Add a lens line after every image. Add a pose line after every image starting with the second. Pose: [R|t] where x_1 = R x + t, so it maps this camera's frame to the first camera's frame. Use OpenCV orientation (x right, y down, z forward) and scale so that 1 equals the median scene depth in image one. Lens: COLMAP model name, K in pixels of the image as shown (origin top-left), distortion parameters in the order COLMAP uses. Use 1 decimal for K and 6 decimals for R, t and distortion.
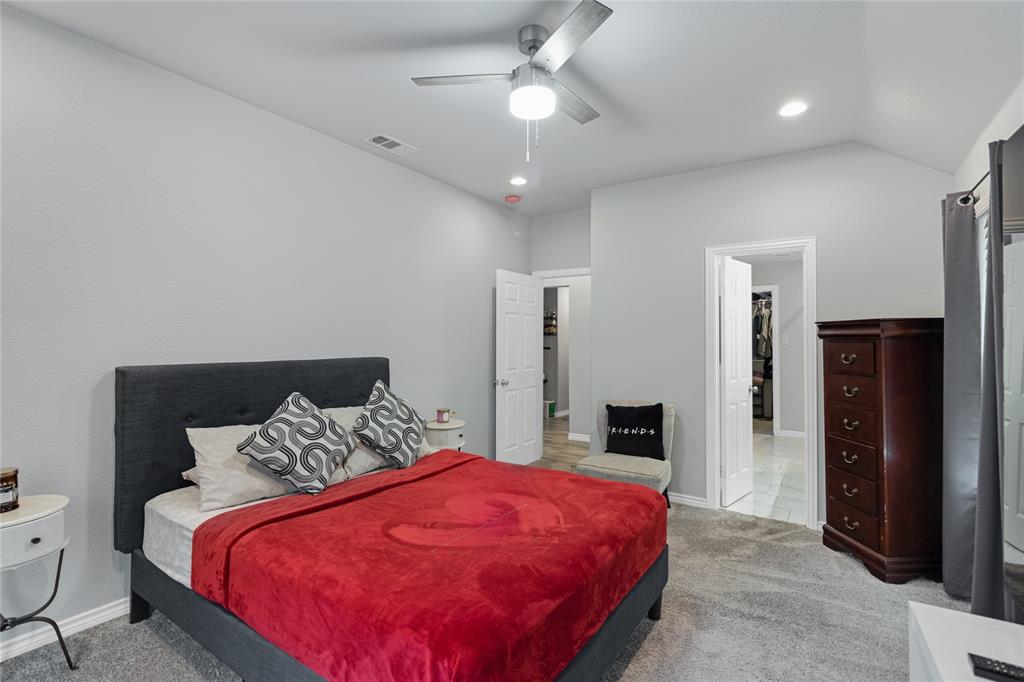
lens RADIAL K [[483.6, 0, 508.9], [0, 483.6, 331.6], [0, 0, 1]] dist [0.000367, 0.000115]
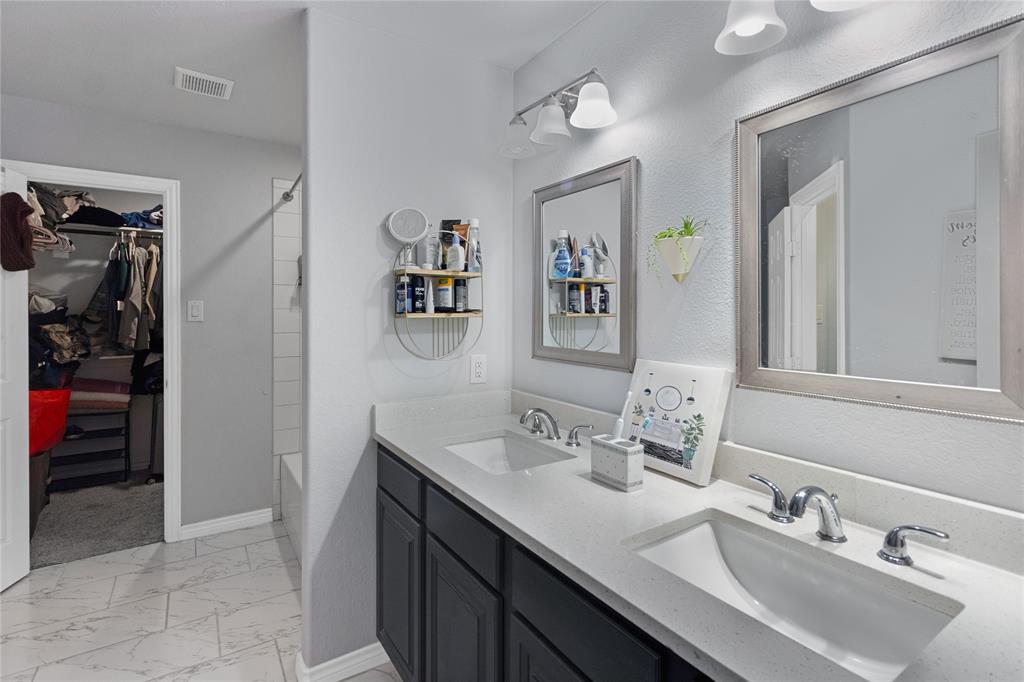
lens RADIAL K [[485.2, 0, 512.4], [0, 485.2, 316.8], [0, 0, 1]] dist [-0.000666, -0.000175]
pose [[0.384845, -0.001091, 0.922981, 0.238085], [-0.013271, 0.999889, 0.006716, 0.012927], [-0.922886, -0.014833, 0.384788, 0.485985]]
